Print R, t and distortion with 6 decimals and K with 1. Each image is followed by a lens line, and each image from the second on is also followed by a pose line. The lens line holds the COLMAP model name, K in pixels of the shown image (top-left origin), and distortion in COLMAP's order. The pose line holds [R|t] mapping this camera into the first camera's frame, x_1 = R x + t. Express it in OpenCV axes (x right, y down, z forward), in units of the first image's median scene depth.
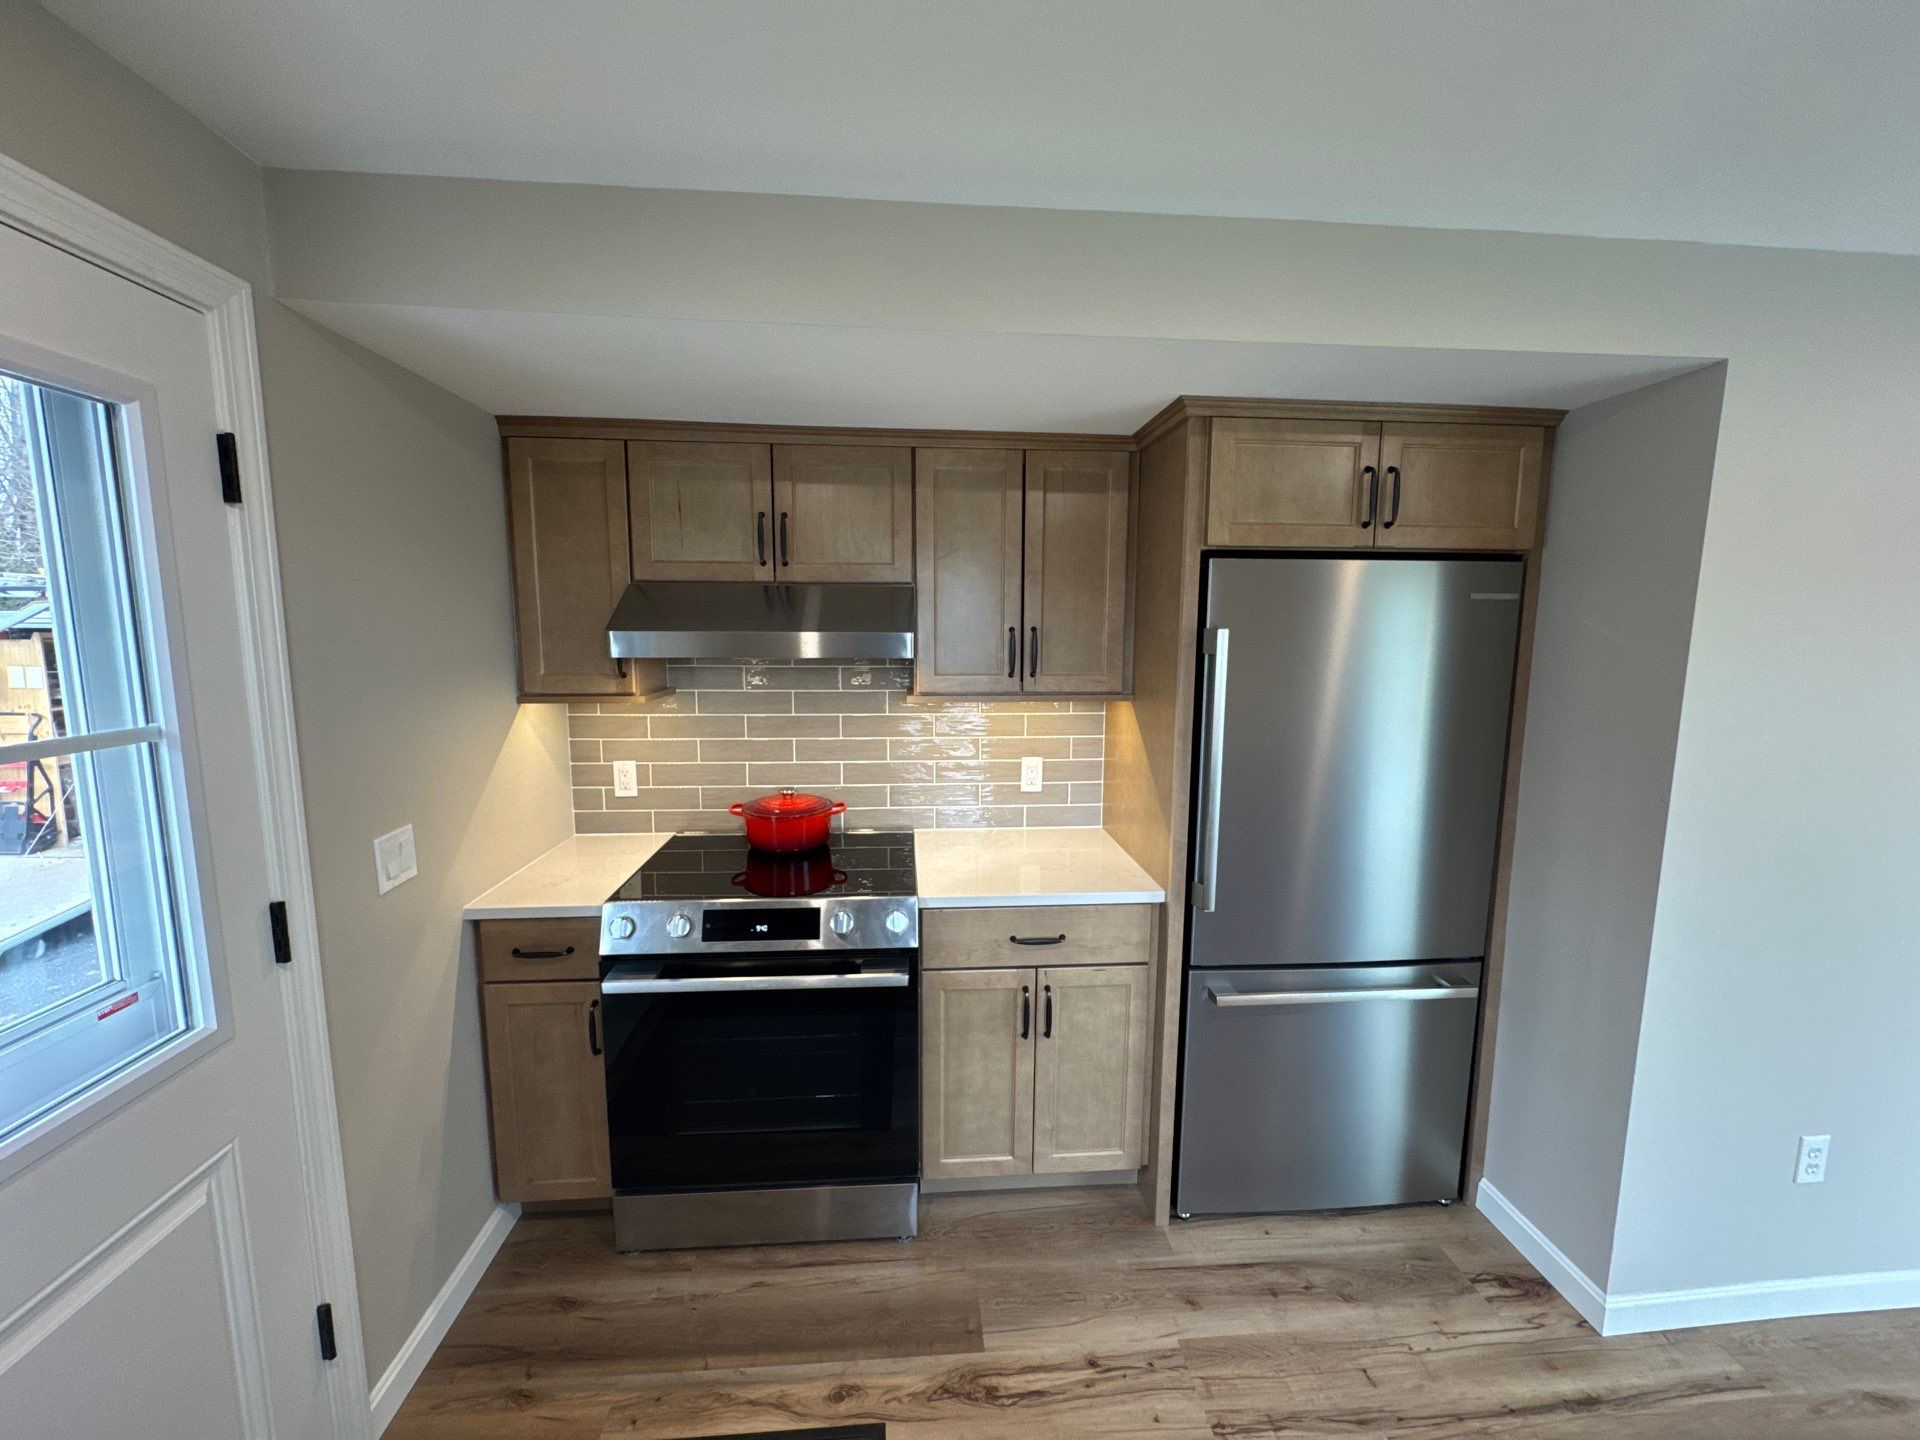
lens RADIAL K [[764.6, 0, 962.1], [0, 764.6, 719.6], [0, 0, 1]] dist [-0.005176, 0.000851]
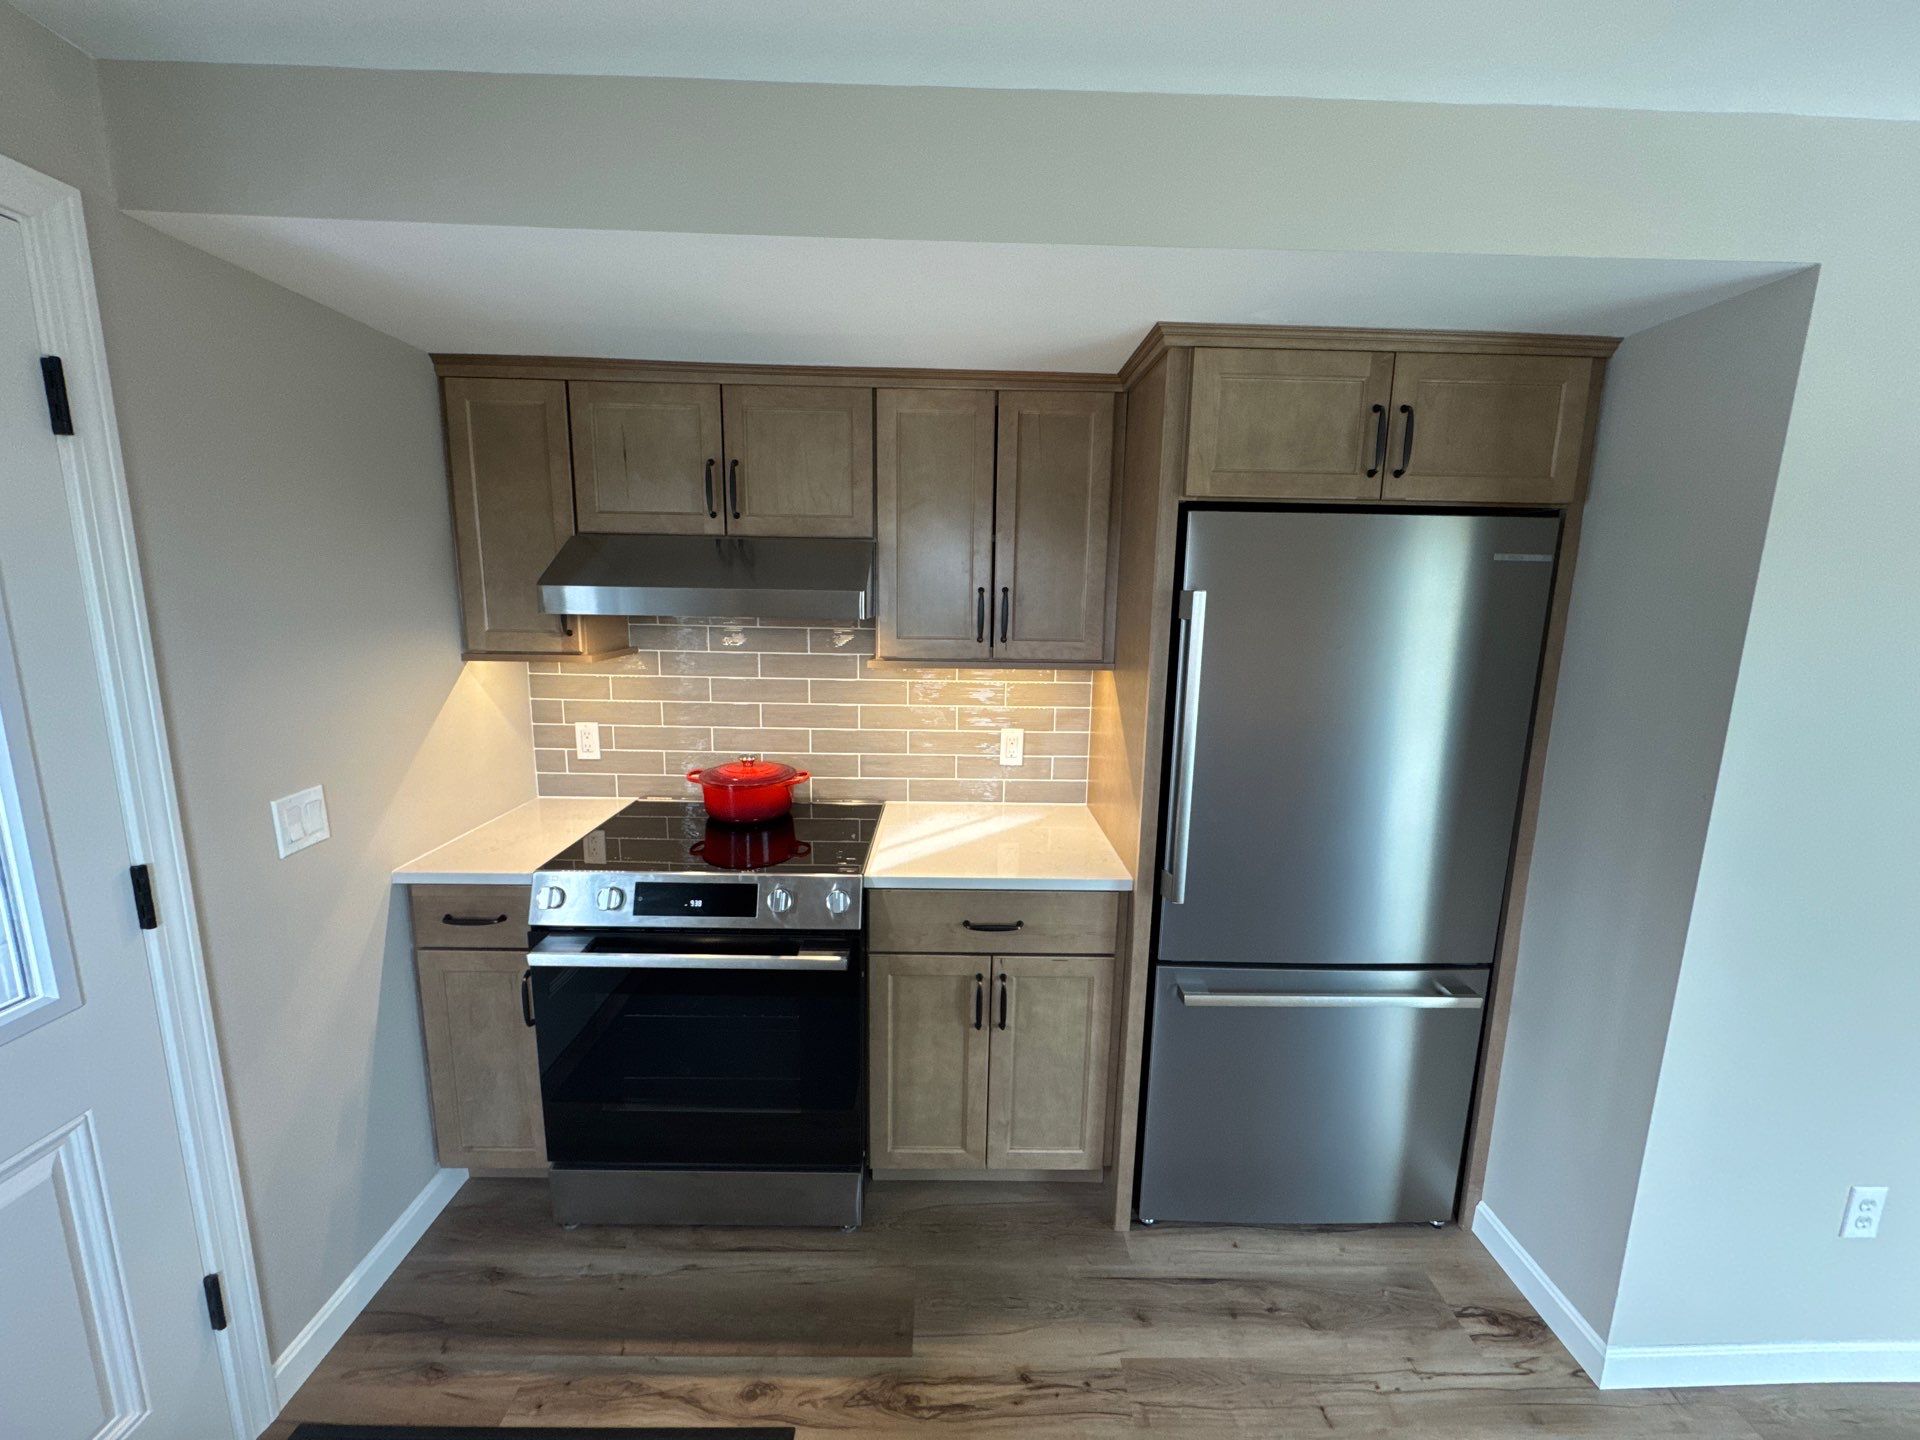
lens RADIAL K [[764.6, 0, 963.3], [0, 764.6, 719.8], [0, 0, 1]] dist [-0.005176, 0.000851]
pose [[0.997917, 0.023123, -0.060218, 0.120180], [-0.020436, 0.998784, 0.044870, -0.003197], [0.061182, -0.043546, 0.997176, 0.087509]]
